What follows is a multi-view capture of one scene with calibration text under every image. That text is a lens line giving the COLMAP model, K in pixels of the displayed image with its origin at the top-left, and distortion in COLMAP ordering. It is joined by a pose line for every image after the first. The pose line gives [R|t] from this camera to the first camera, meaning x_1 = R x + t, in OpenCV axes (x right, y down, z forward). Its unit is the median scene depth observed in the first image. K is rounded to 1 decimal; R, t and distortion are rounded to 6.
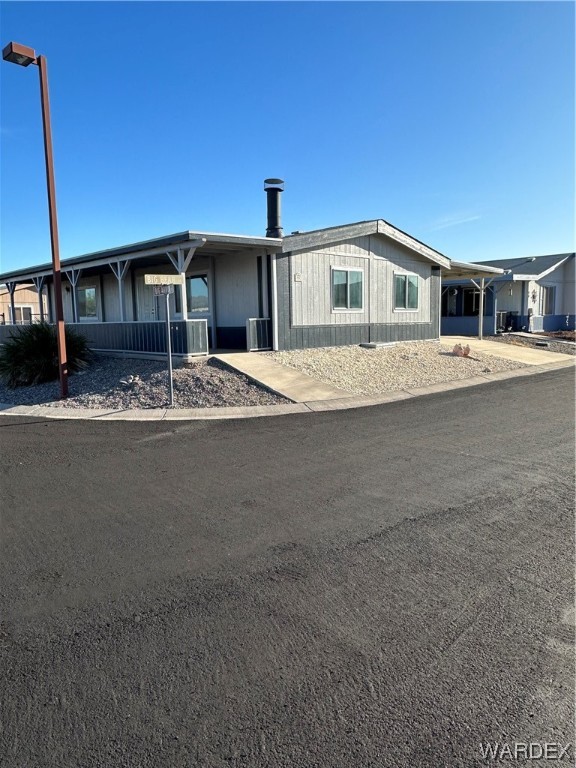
lens RADIAL K [[534.7, 0, 277.5], [0, 534.7, 382.5], [0, 0, 1]] dist [-0.004040, 0.003466]
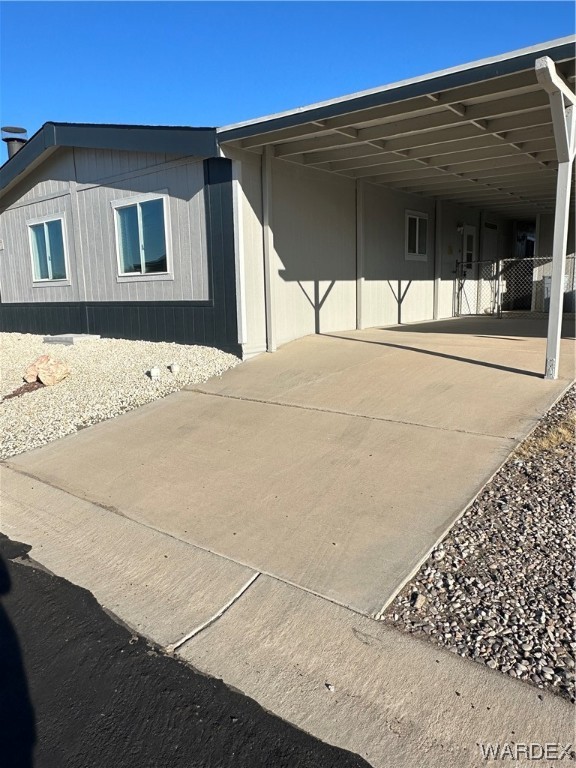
lens RADIAL K [[534.7, 0, 277.5], [0, 534.7, 382.5], [0, 0, 1]] dist [-0.004040, 0.003466]
pose [[0.102042, 0.193854, -0.975709, 0.818451], [-0.093005, 0.978392, 0.184660, -0.154751], [0.990423, 0.071903, 0.117866, 1.168651]]
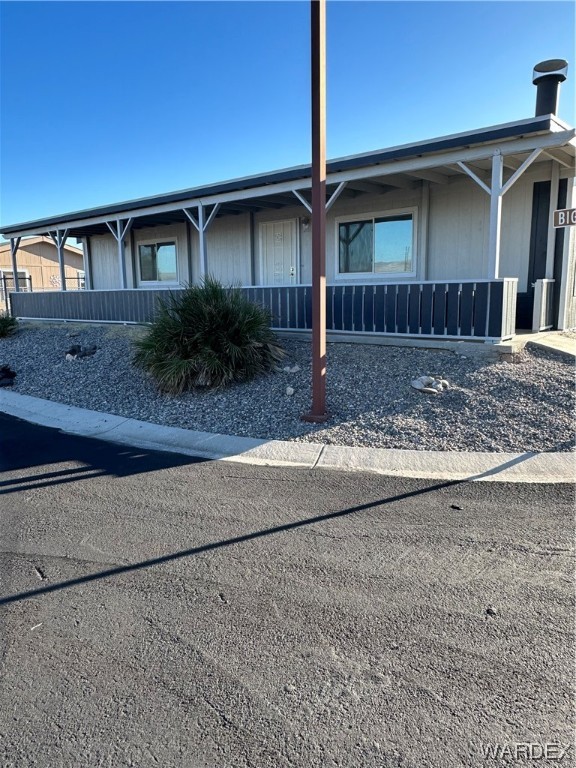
lens RADIAL K [[517.5, 0, 288.0], [0, 517.5, 384.0], [0, 0, 1]] dist [-0.003658, -0.000548]
pose [[0.994375, -0.010808, 0.105365, -0.346630], [0.004165, 0.998000, 0.063071, -0.028830], [-0.105836, -0.062277, 0.992432, 0.336529]]
